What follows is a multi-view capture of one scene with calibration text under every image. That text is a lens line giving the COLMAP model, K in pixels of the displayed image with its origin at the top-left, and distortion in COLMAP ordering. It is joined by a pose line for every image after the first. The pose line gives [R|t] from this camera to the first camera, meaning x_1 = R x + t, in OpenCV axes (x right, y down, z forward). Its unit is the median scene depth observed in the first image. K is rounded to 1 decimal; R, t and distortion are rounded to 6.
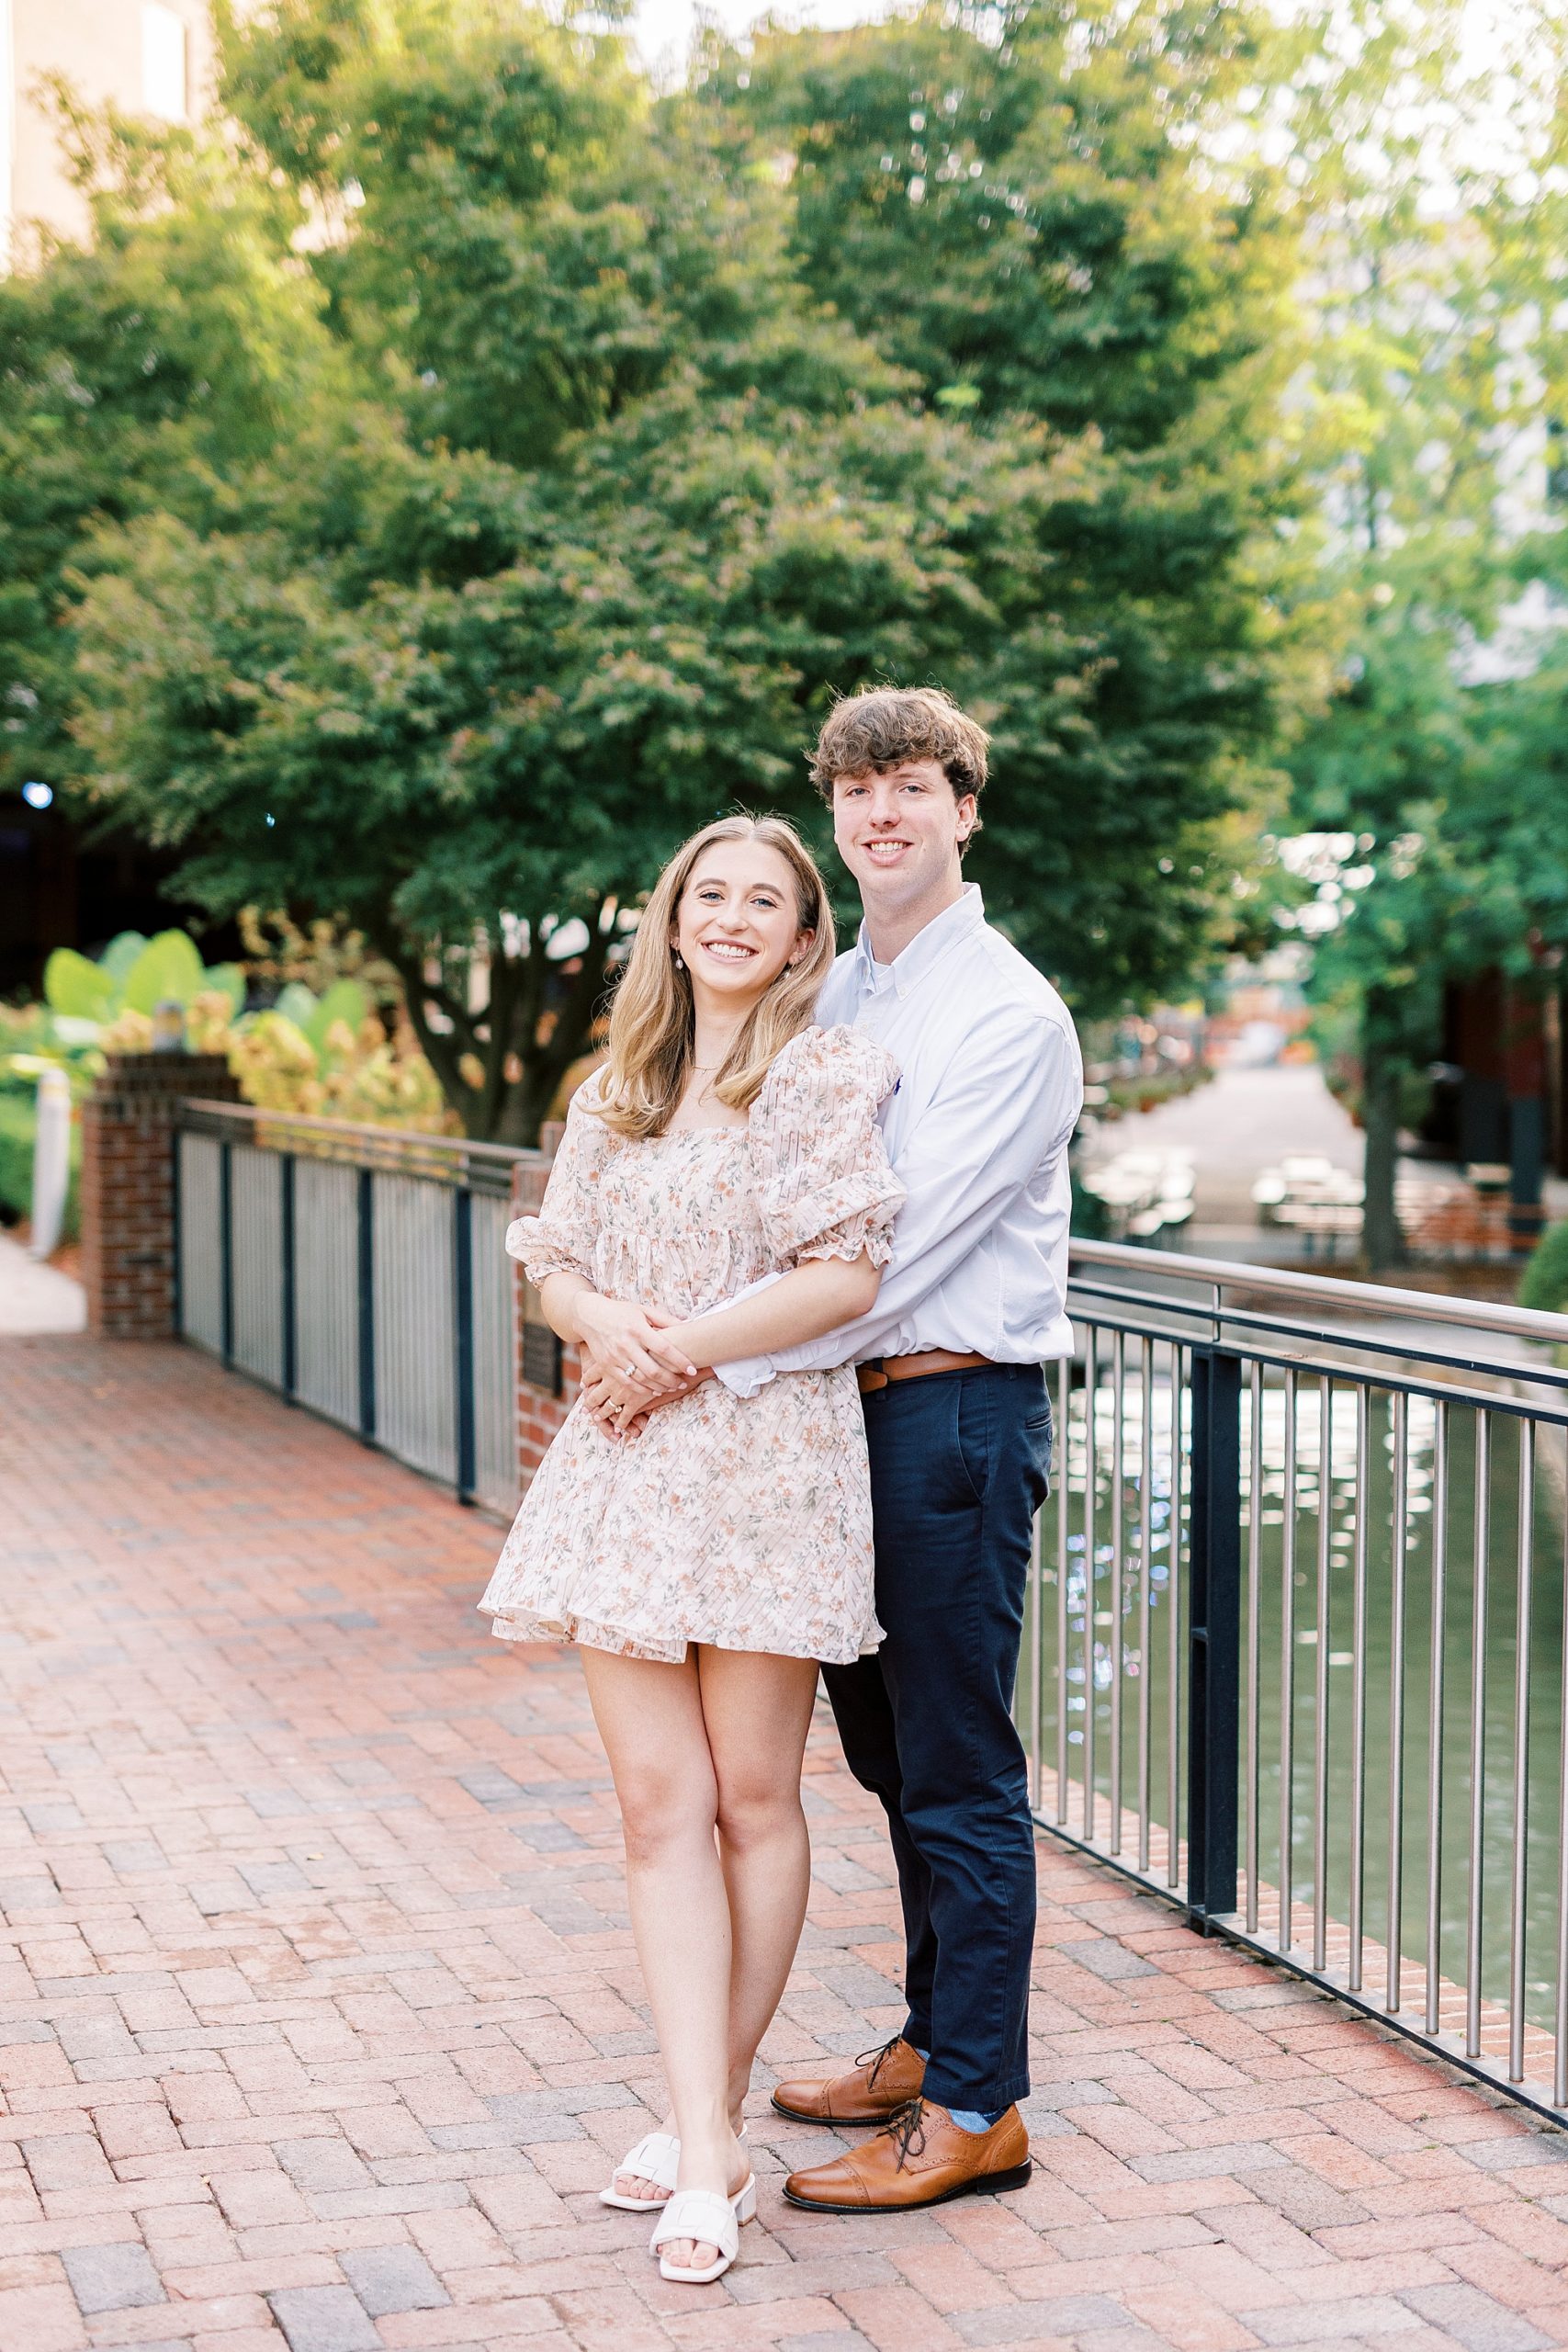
lens RADIAL K [[3347.8, 0, 782.1], [0, 3347.8, 1226.6], [0, 0, 1]] dist [0.002336, 0.060389]
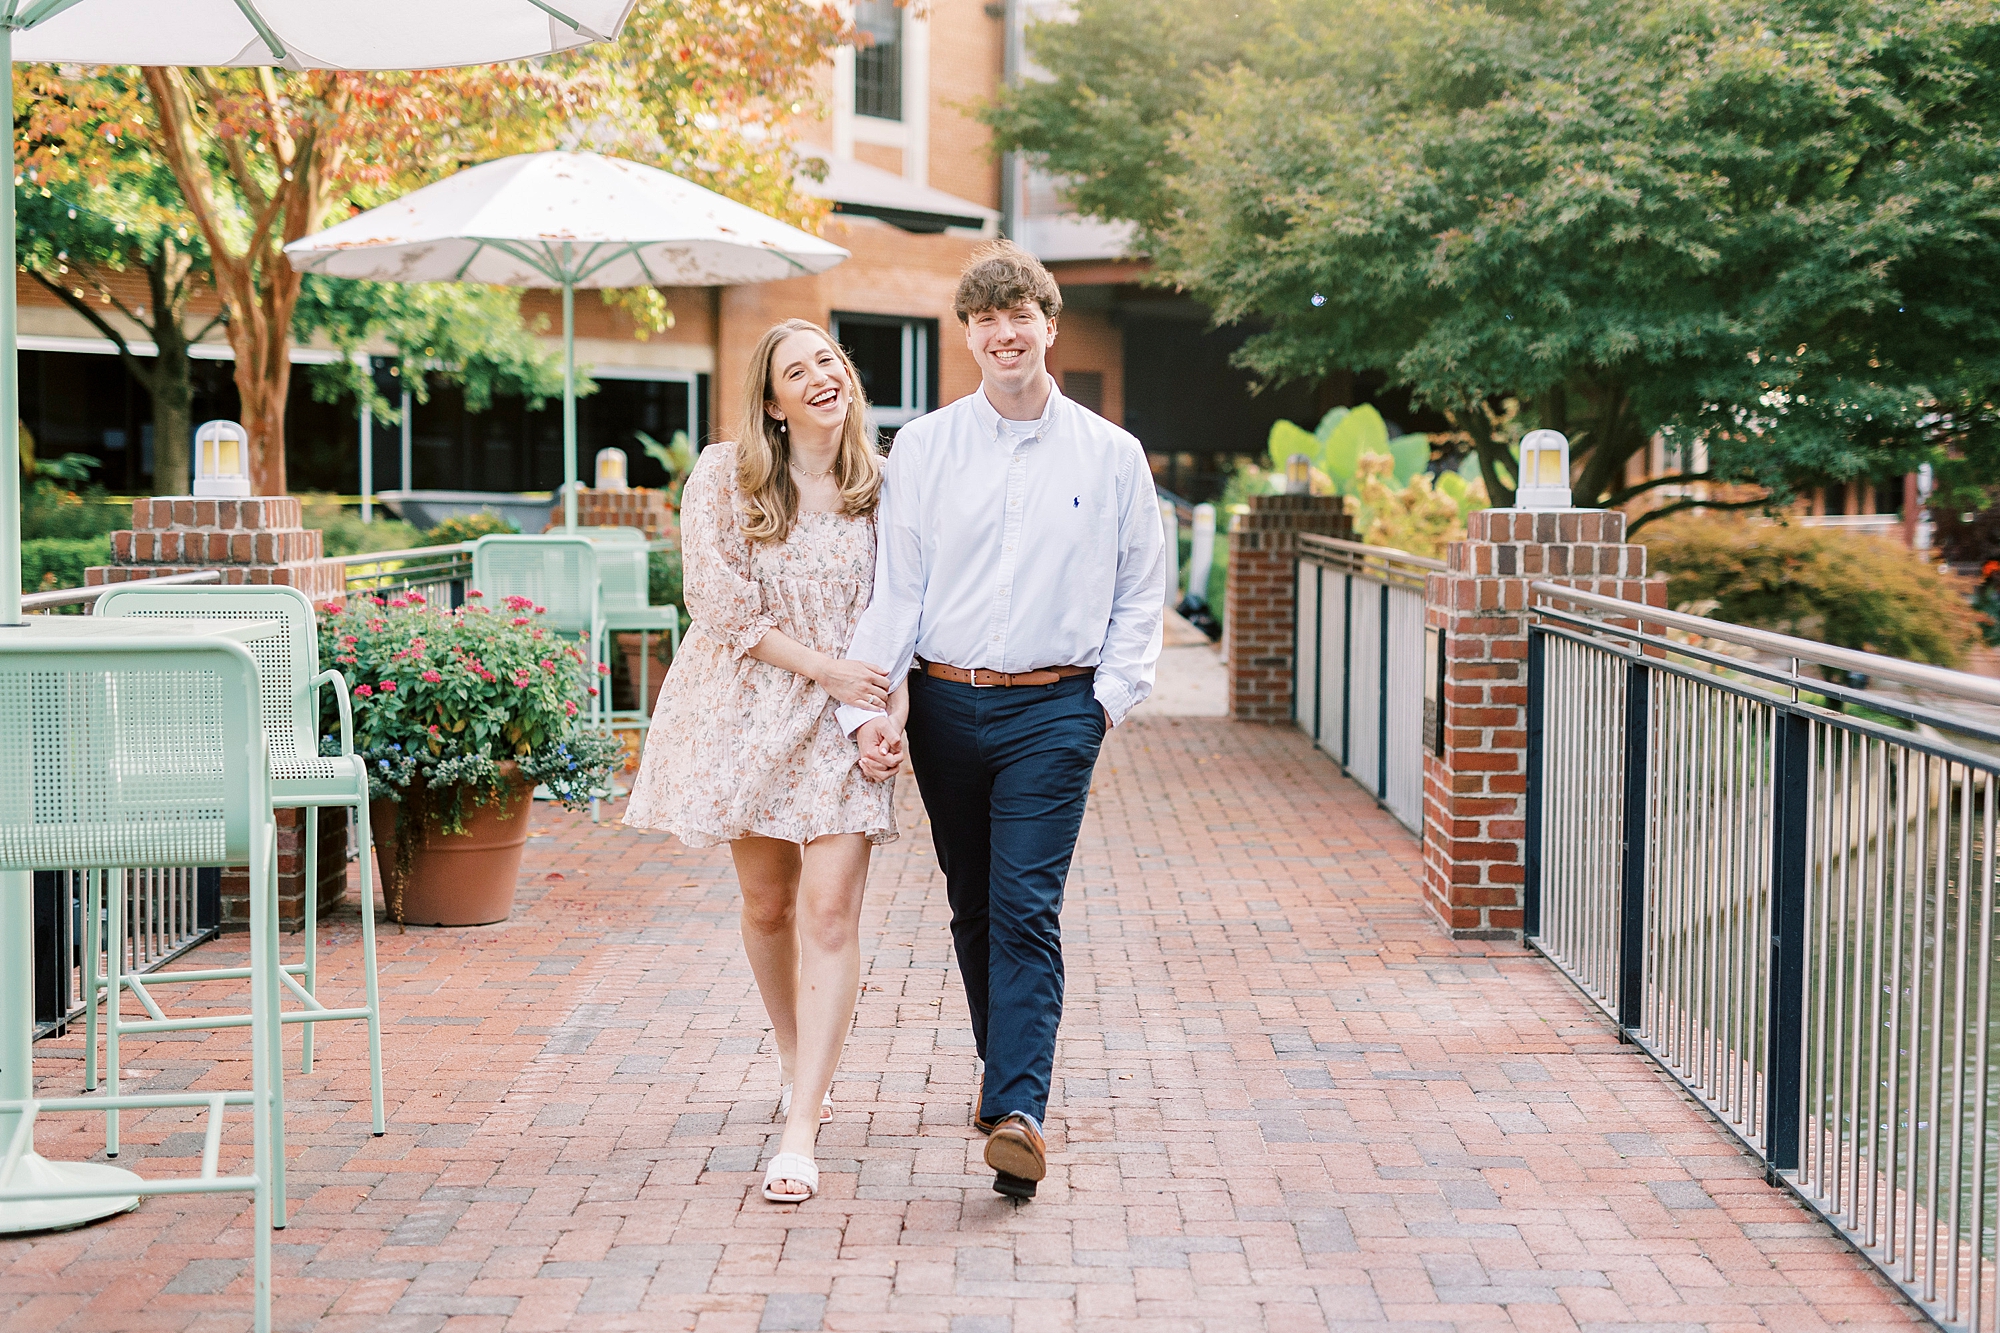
lens RADIAL K [[2847.1, 0, 1066.8], [0, 2847.1, 588.5], [0, 0, 1]] dist [0.002336, 0.060389]
pose [[0.947459, 0.022740, -0.319067, 0.107079], [-0.031359, 0.999268, -0.021904, 0.012045], [0.318336, 0.030759, 0.947479, -0.041057]]
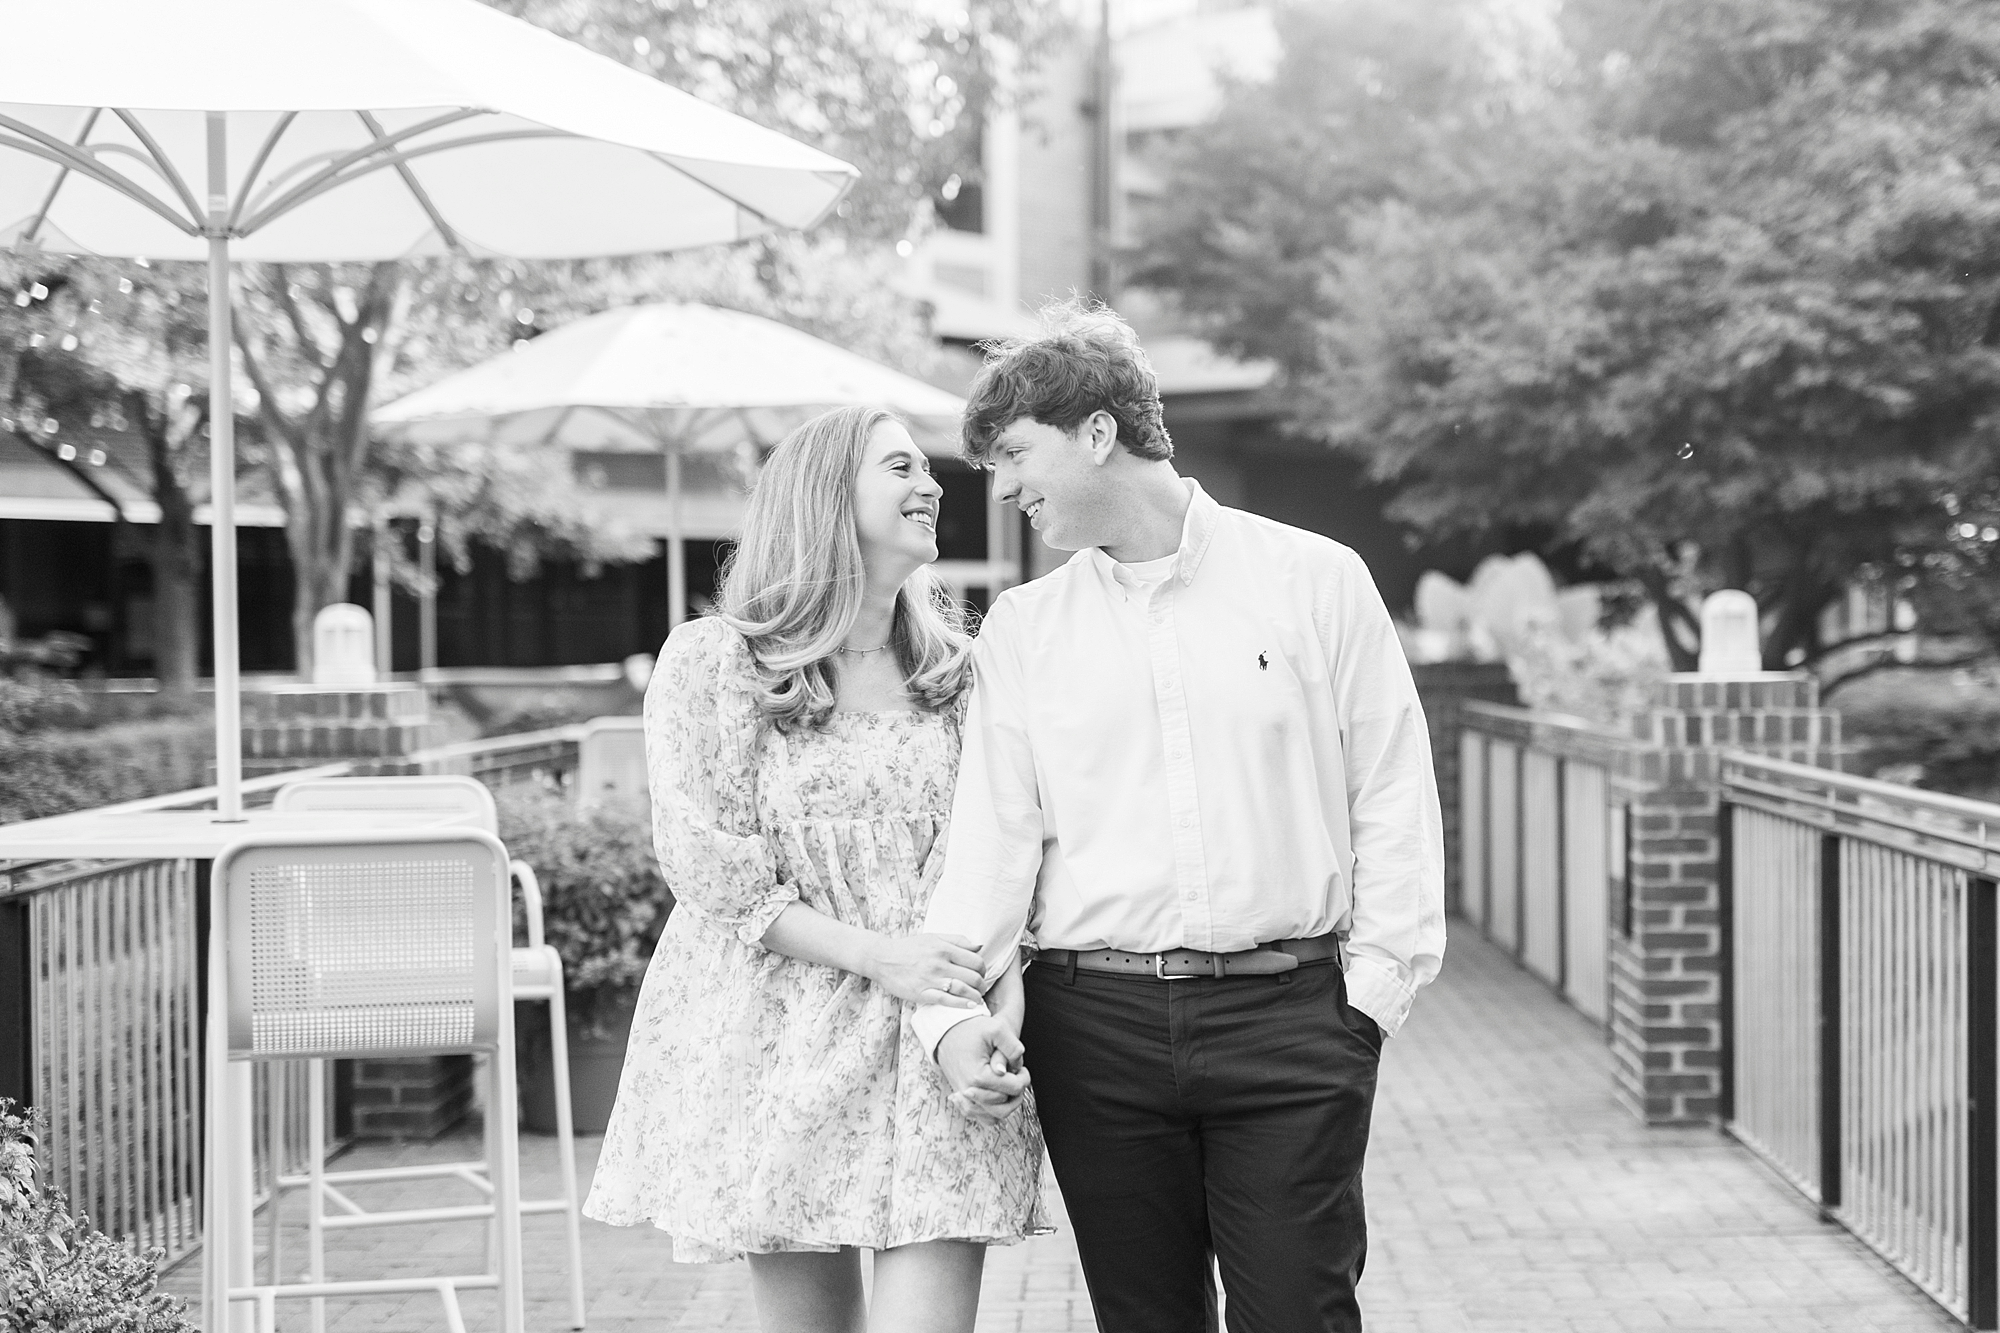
lens RADIAL K [[3353.1, 0, 1203.3], [0, 3353.1, 669.7], [0, 0, 1]] dist [0.004538, 0.074741]
pose [[0.950975, -0.002811, -0.309256, 0.122612], [-0.013727, 0.998590, -0.051289, 0.014597], [0.308964, 0.053020, 0.949595, -0.143881]]
